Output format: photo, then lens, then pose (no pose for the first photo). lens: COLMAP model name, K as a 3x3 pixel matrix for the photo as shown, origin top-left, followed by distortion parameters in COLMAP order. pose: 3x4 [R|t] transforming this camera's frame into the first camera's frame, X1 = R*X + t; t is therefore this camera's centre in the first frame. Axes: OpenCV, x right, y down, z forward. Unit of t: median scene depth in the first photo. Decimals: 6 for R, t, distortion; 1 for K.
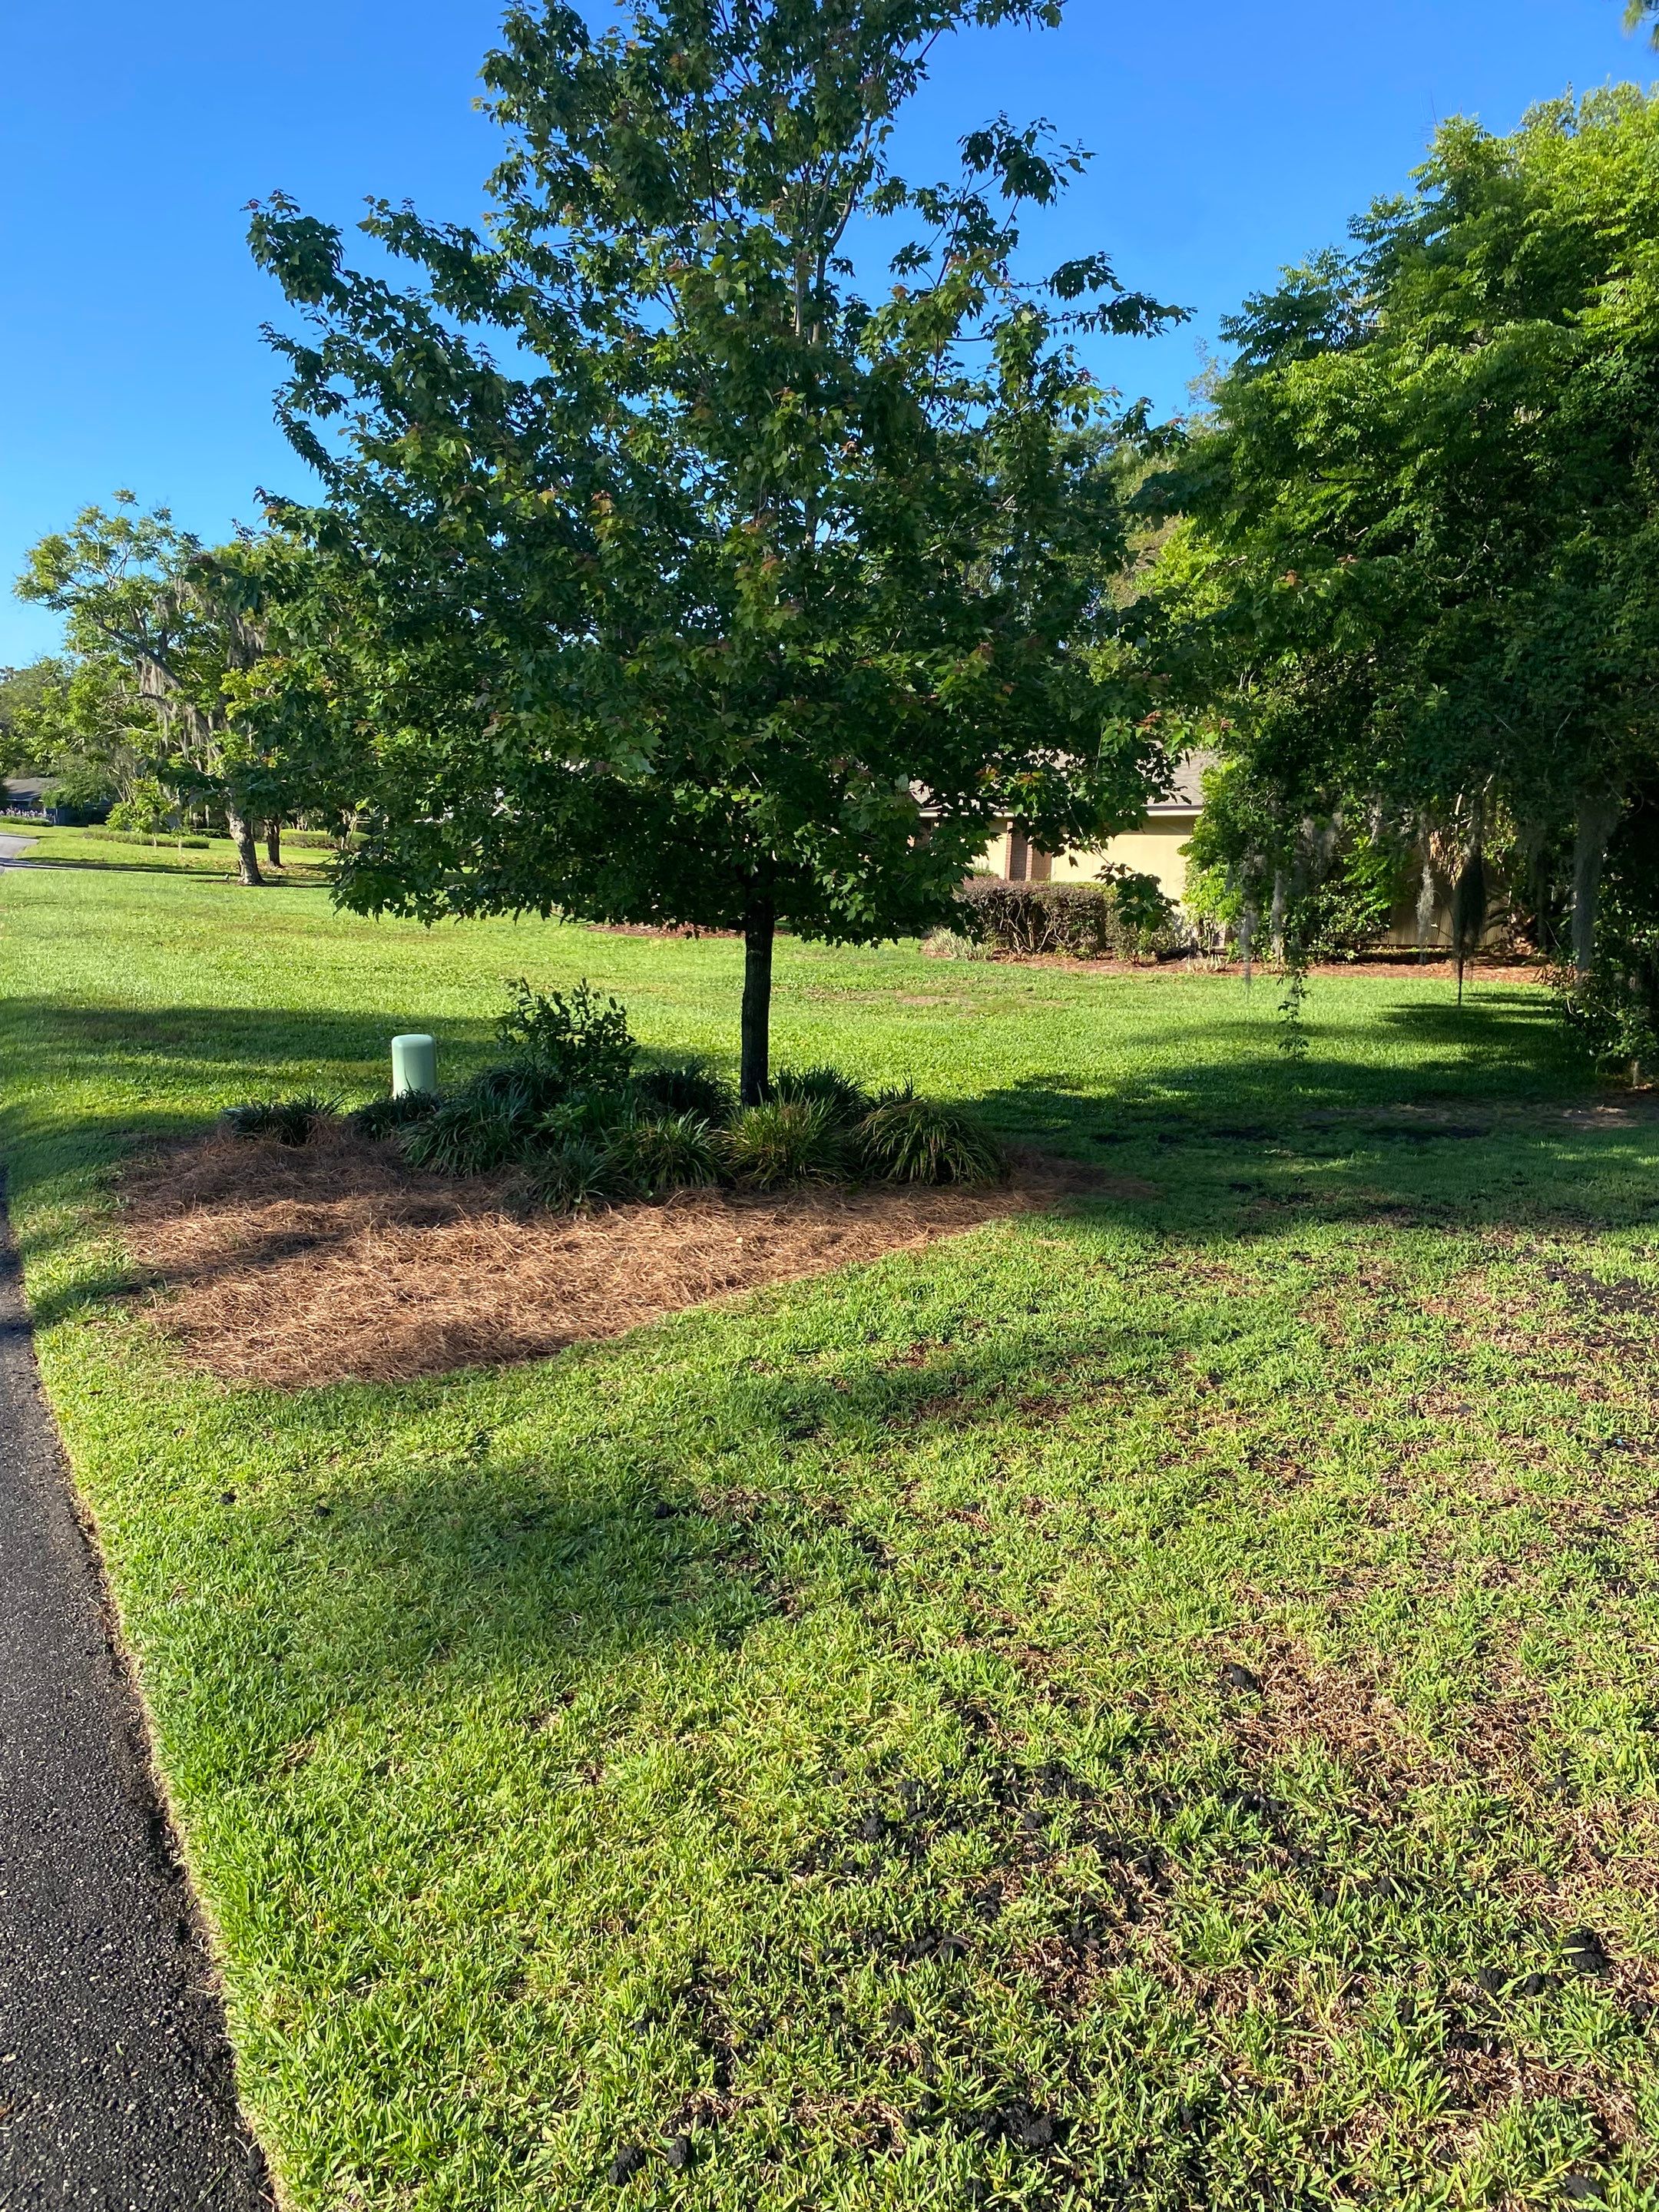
lens RADIAL K [[1684.1, 0, 835.6], [0, 1684.1, 1145.8], [0, 0, 1]] dist [0.047116, -0.097924]
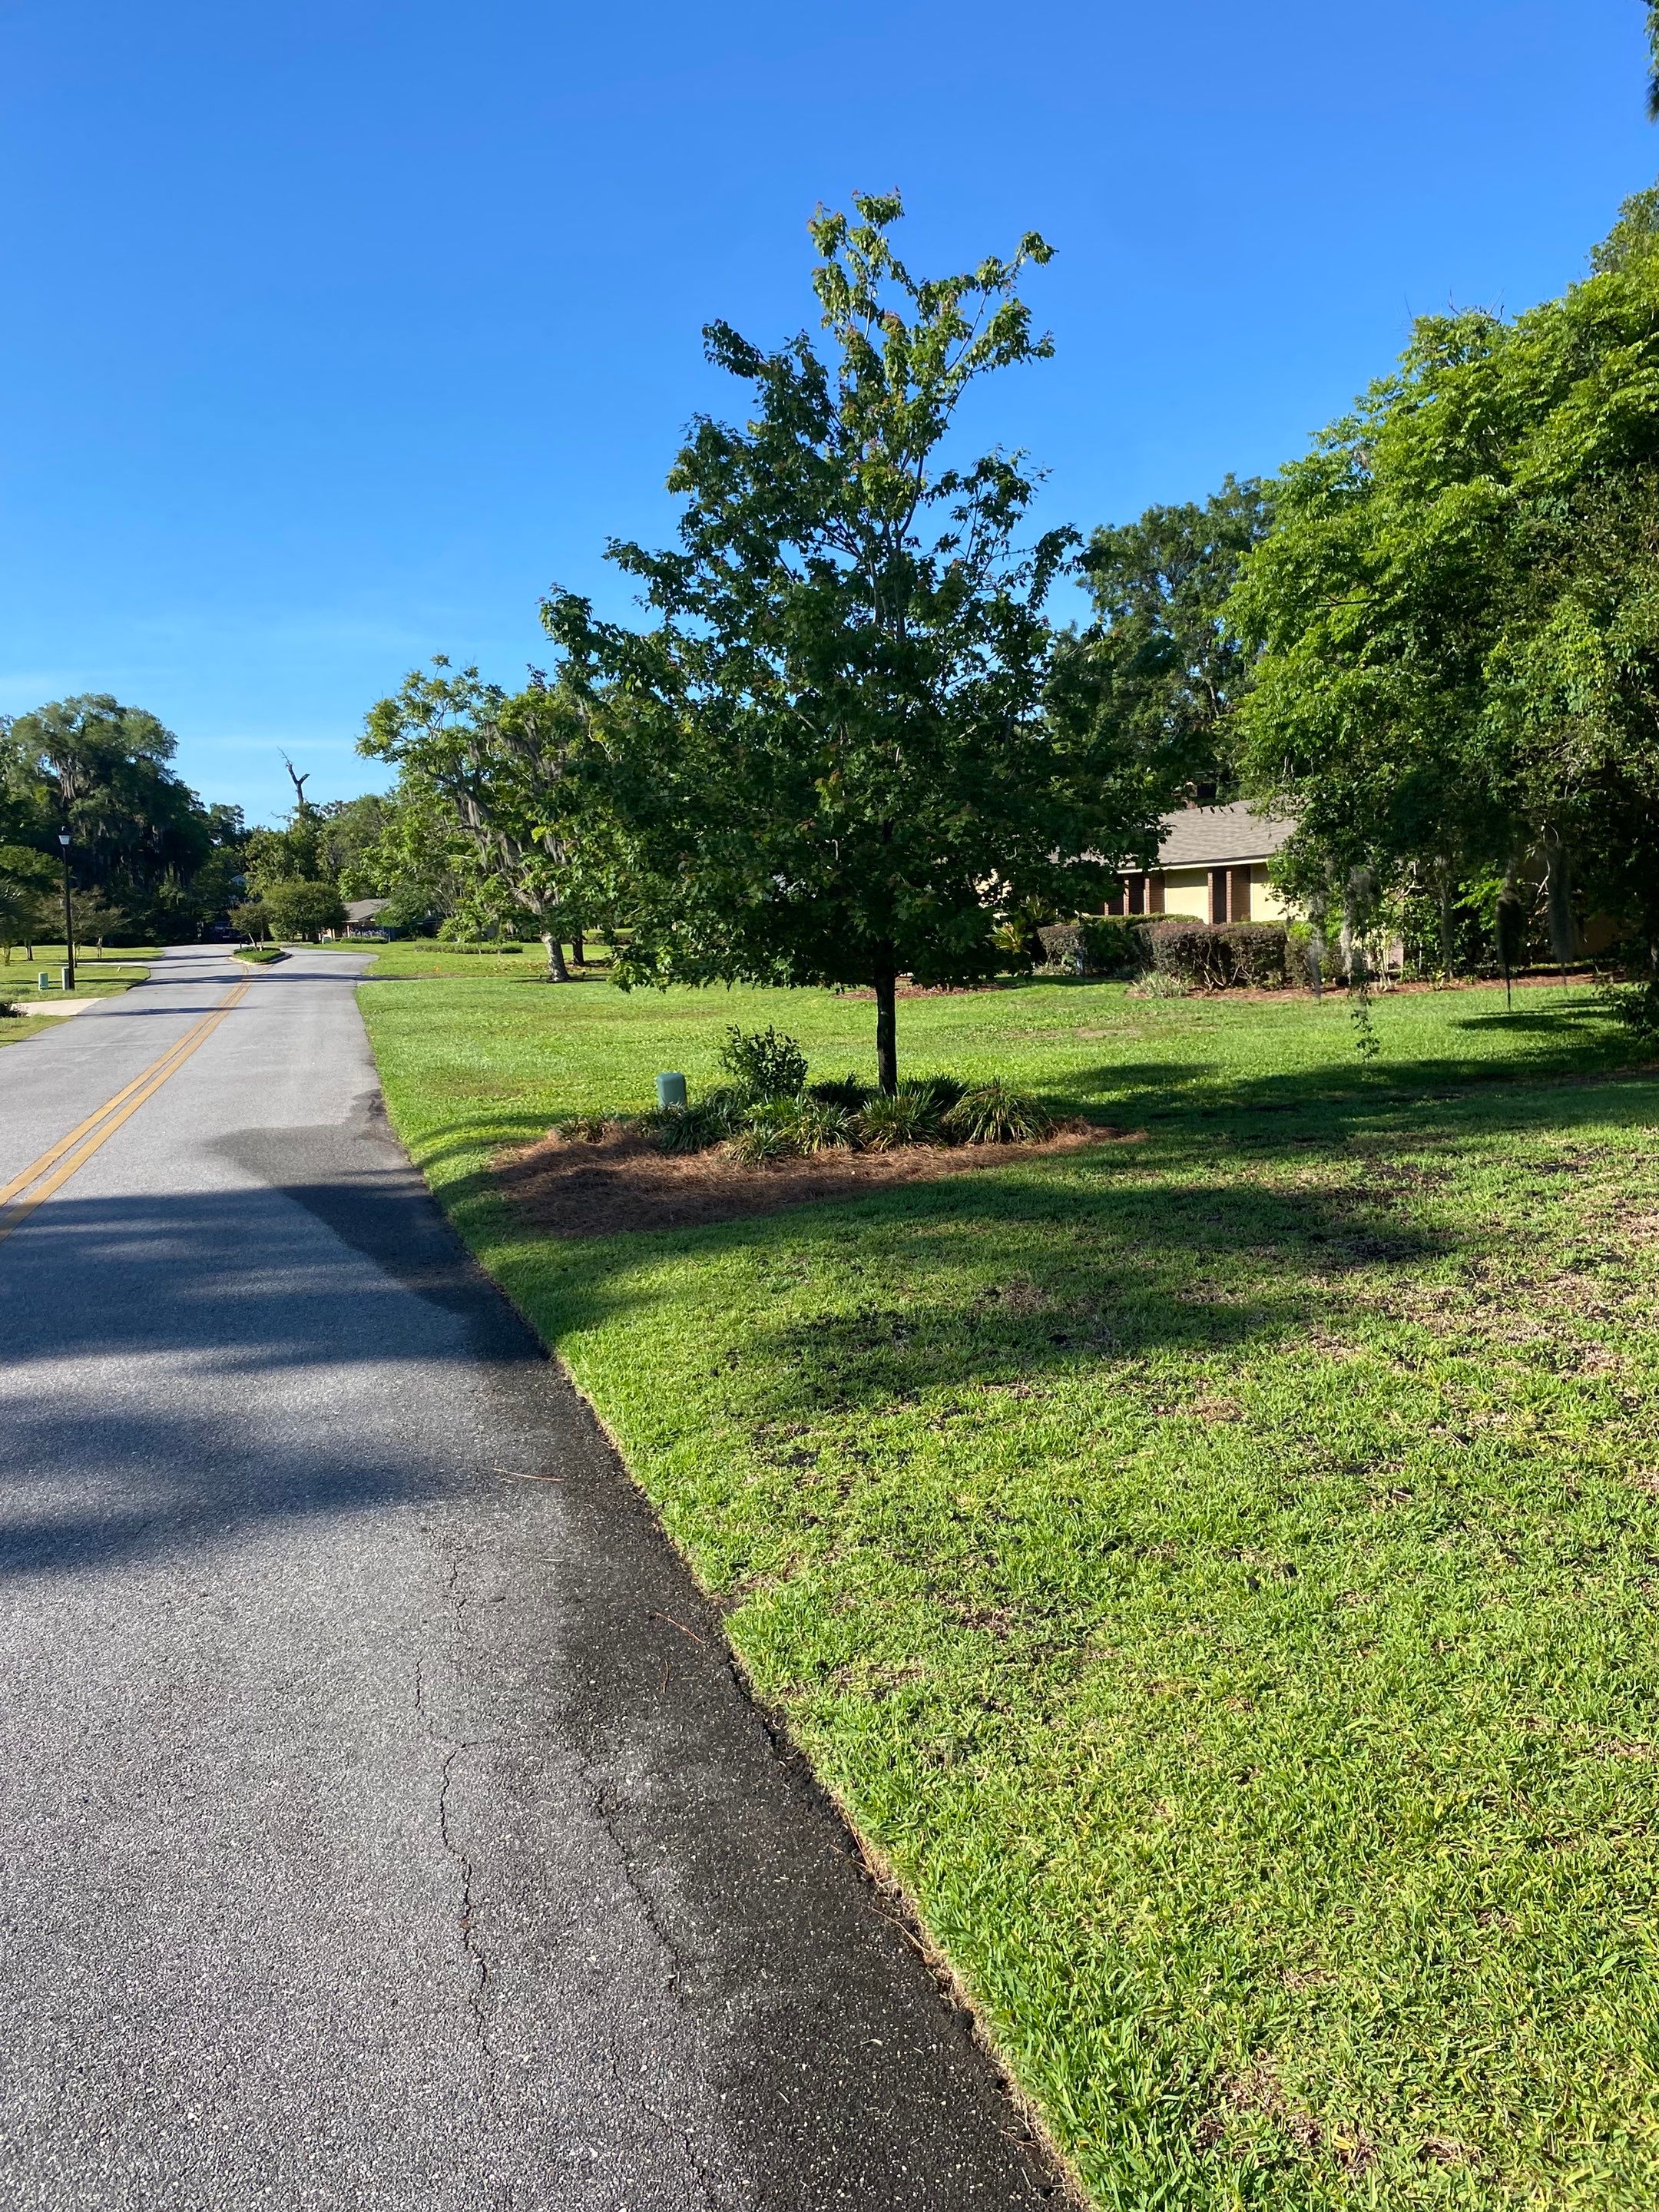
lens RADIAL K [[1647.8, 0, 833.5], [0, 1647.8, 1121.9], [0, 0, 1]] dist [0.063845, -0.123841]
pose [[0.983729, -0.059391, -0.169556, 0.163084], [0.051141, 0.997304, -0.052620, 0.073656], [0.172224, 0.043093, 0.984115, -0.467700]]
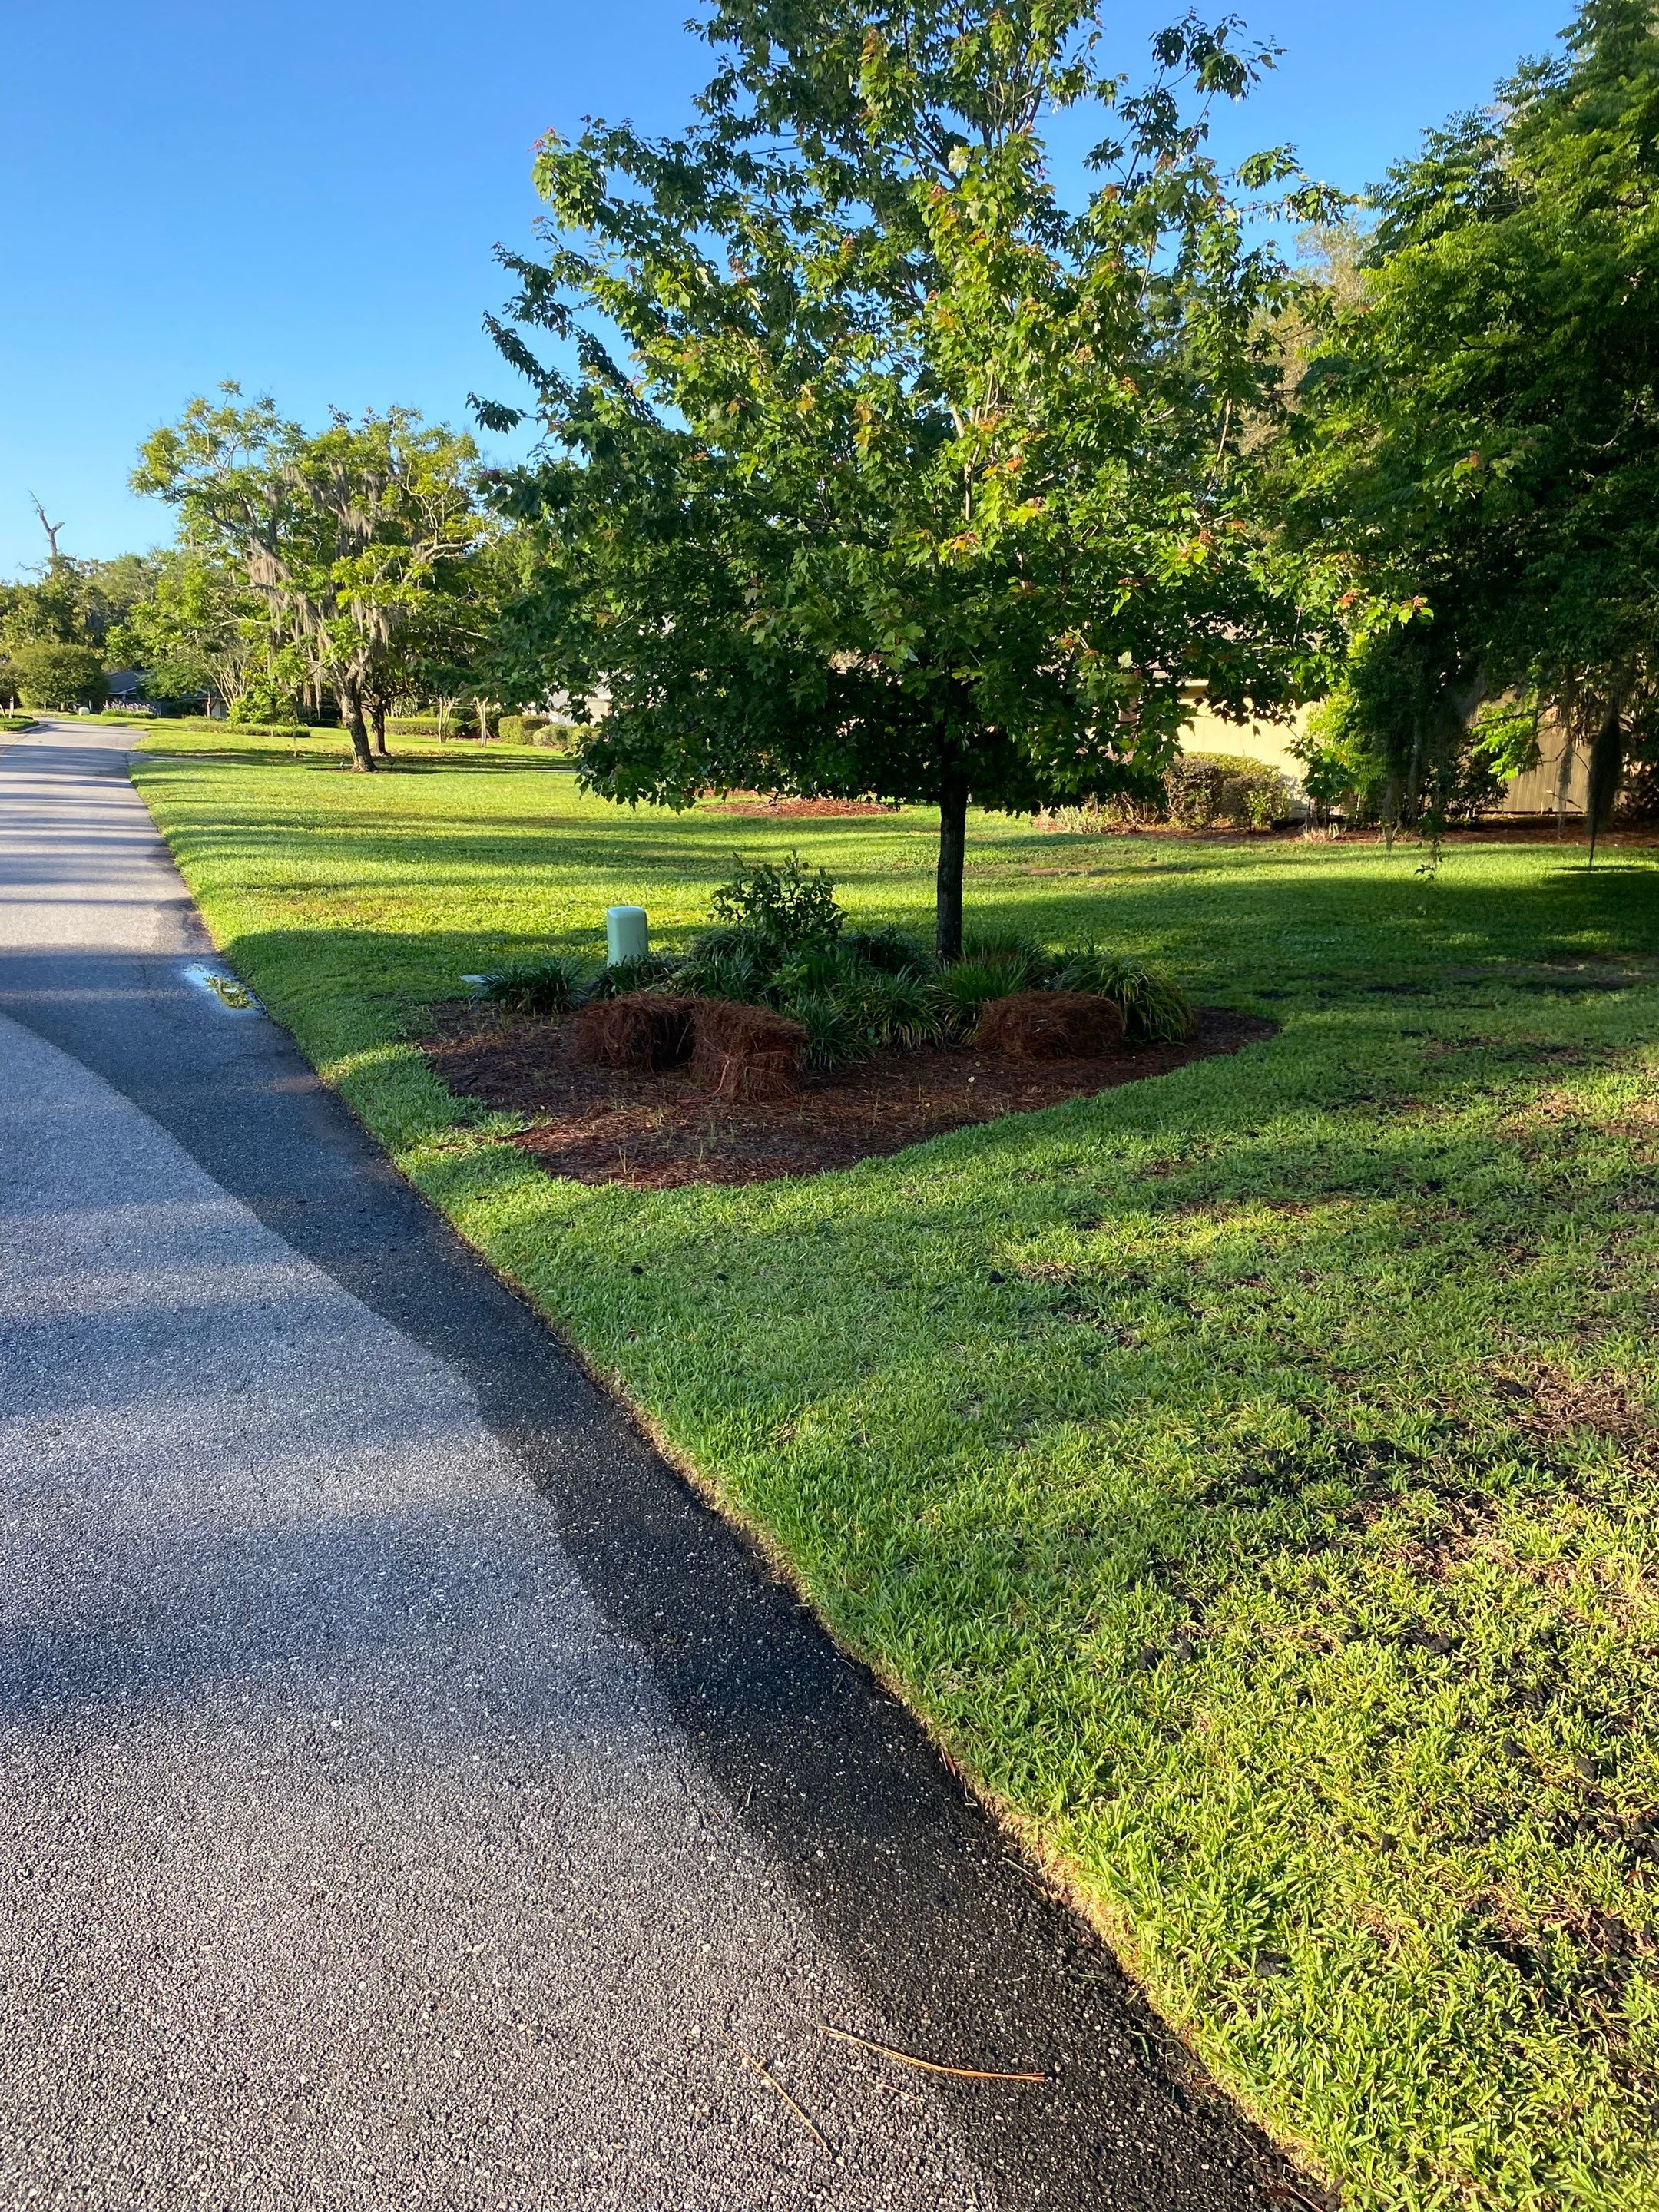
lens RADIAL K [[1678.0, 0, 822.6], [0, 1678.0, 1143.9], [0, 0, 1]] dist [0.010716, -0.035117]
pose [[0.998505, -0.003976, -0.054524, -0.073908], [0.007752, 0.997572, 0.069206, 0.016658], [0.054117, -0.069526, 0.996111, -0.090261]]
